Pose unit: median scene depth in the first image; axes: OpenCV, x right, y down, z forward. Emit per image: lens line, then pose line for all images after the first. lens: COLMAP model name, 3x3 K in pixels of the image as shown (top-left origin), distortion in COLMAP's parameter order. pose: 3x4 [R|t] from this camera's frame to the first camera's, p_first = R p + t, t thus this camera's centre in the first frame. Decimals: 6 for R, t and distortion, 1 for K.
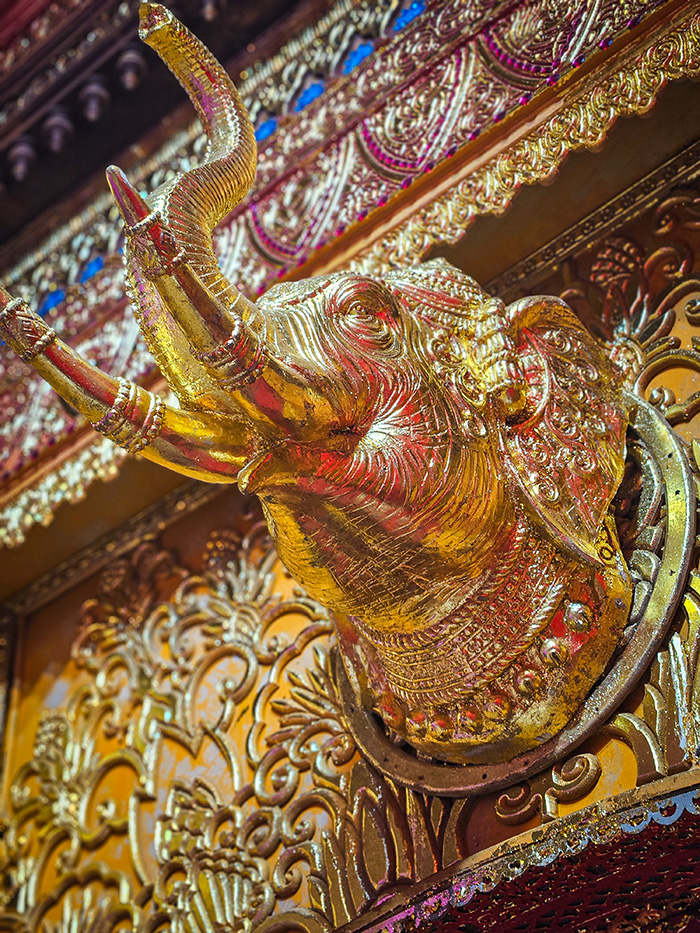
lens RADIAL K [[1859.5, 0, 350.0], [0, 1859.5, 466.5], [0, 0, 1]] dist [-0.228864, 3.862110]
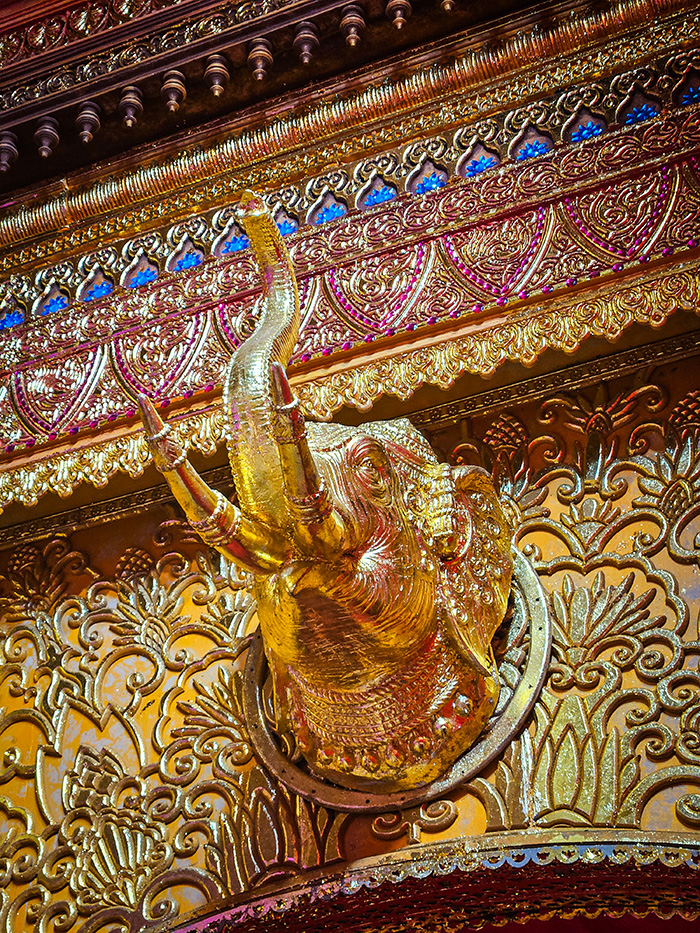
lens RADIAL K [[1904.3, 0, 350.0], [0, 1904.3, 466.5], [0, 0, 1]] dist [-0.328833, 5.243284]
pose [[0.939751, 0.204879, 0.273666, -0.349676], [-0.222056, 0.974476, 0.032990, -0.111933], [-0.259922, -0.091772, 0.961259, -0.312914]]
